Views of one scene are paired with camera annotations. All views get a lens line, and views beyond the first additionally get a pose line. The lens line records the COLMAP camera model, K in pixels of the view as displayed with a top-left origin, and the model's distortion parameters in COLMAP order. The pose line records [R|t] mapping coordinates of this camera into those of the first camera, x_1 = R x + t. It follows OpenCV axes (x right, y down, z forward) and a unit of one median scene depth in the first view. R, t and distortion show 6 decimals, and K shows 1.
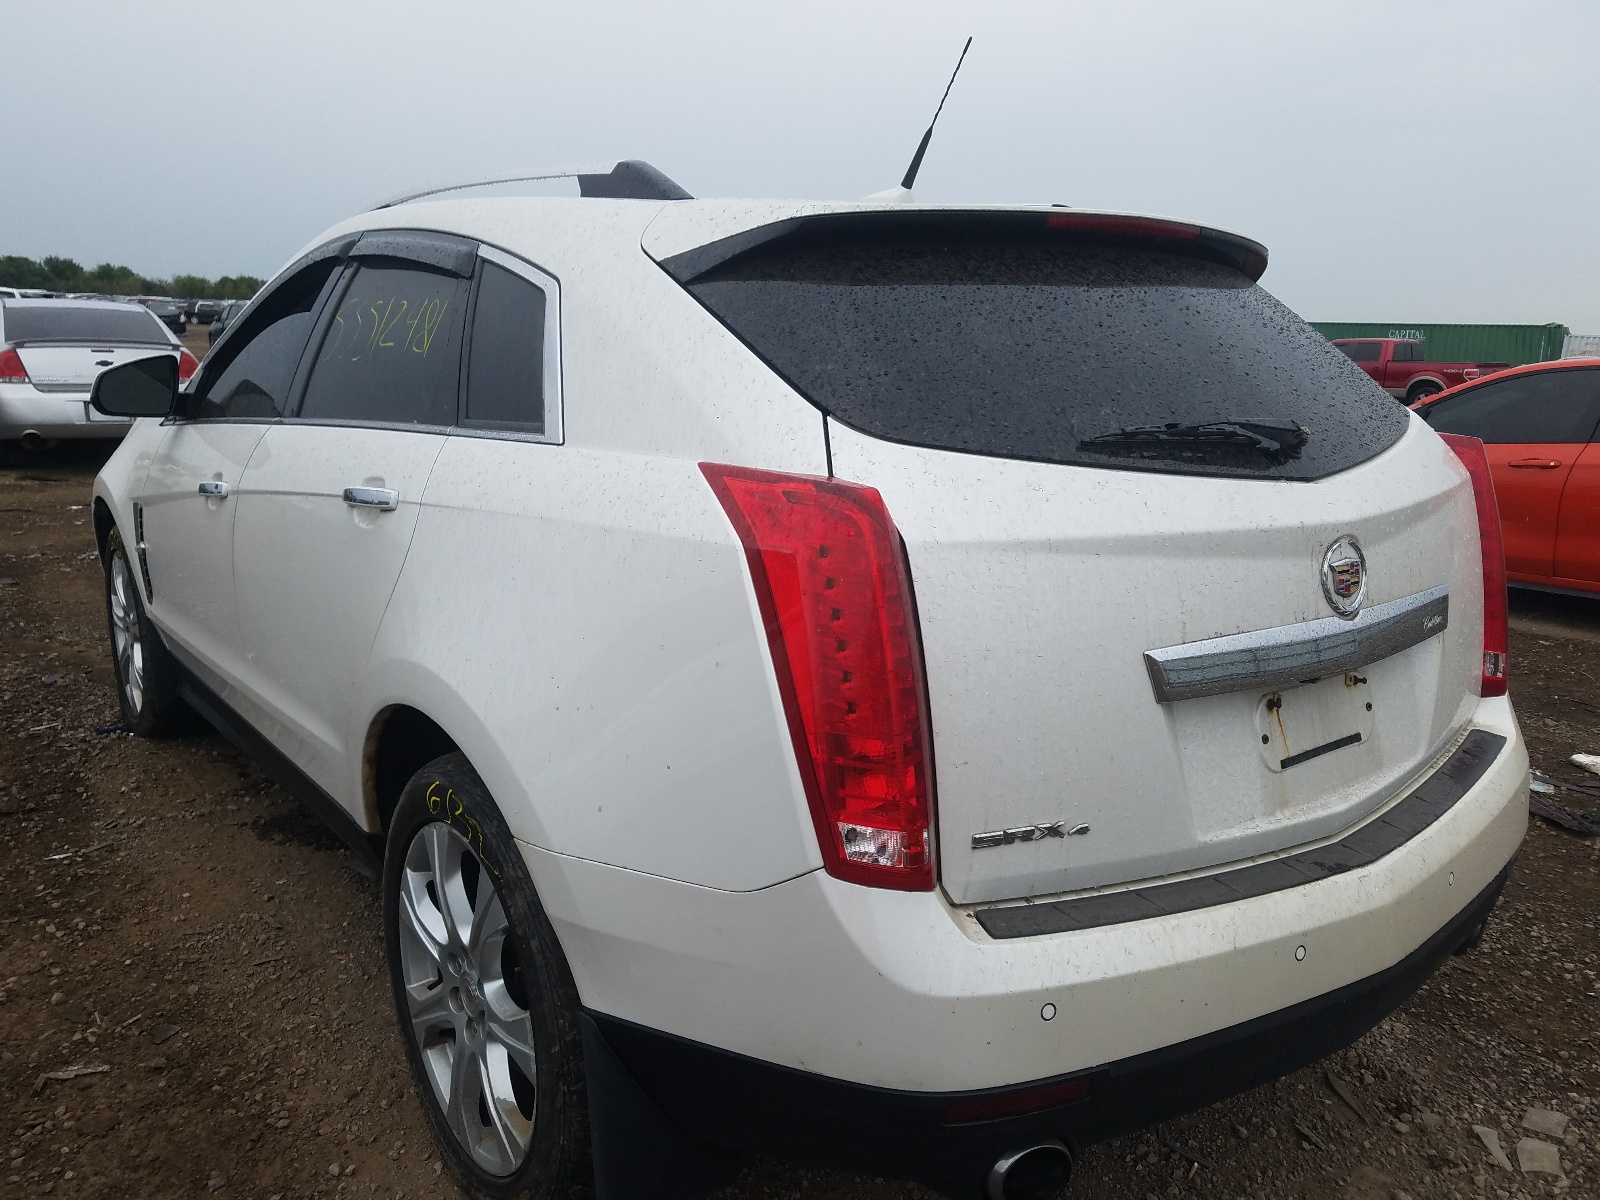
lens RADIAL K [[1231.7, 0, 800.0], [0, 1231.7, 600.0], [0, 0, 1]] dist [0.002659, -0.000217]
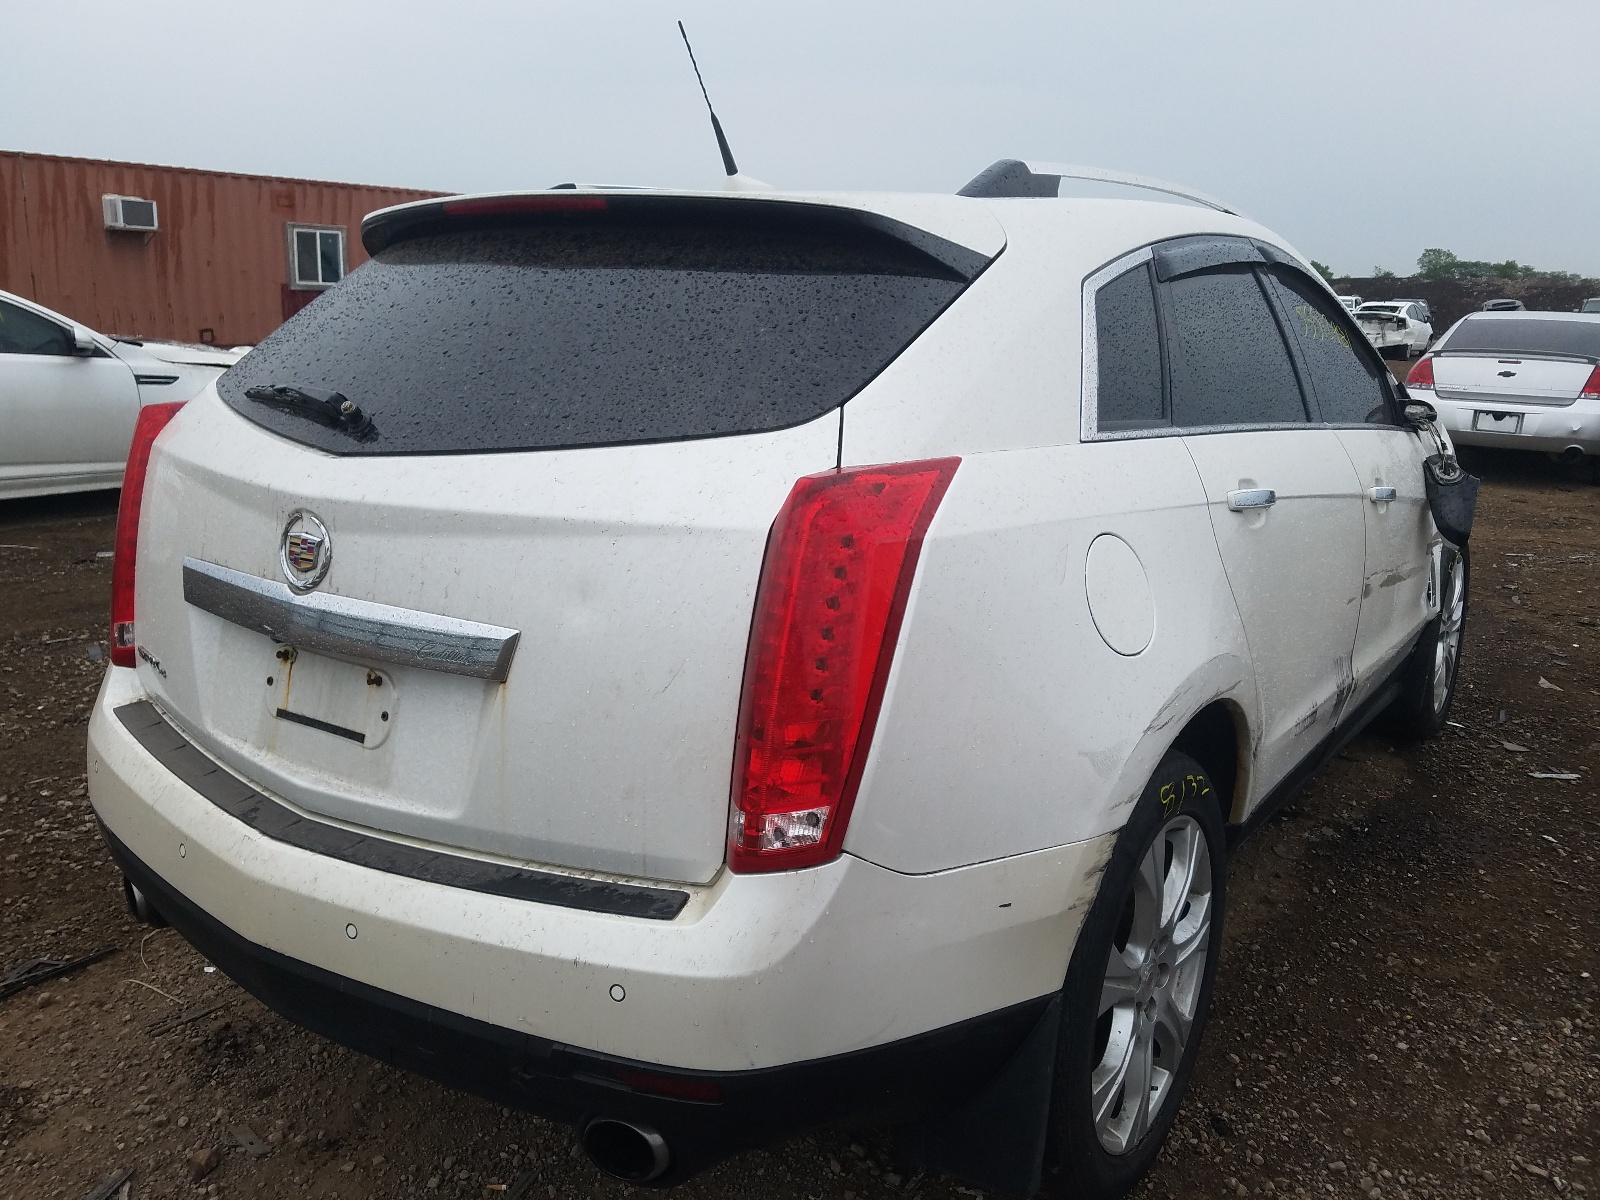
lens RADIAL K [[1189.2, 0, 800.0], [0, 1189.2, 600.0], [0, 0, 1]] dist [-0.001996, -0.000713]
pose [[0.359069, 0.222534, -0.906393, 1.351853], [-0.227869, 0.962671, 0.146080, -0.196010], [0.905066, 0.154086, 0.396374, 0.913290]]
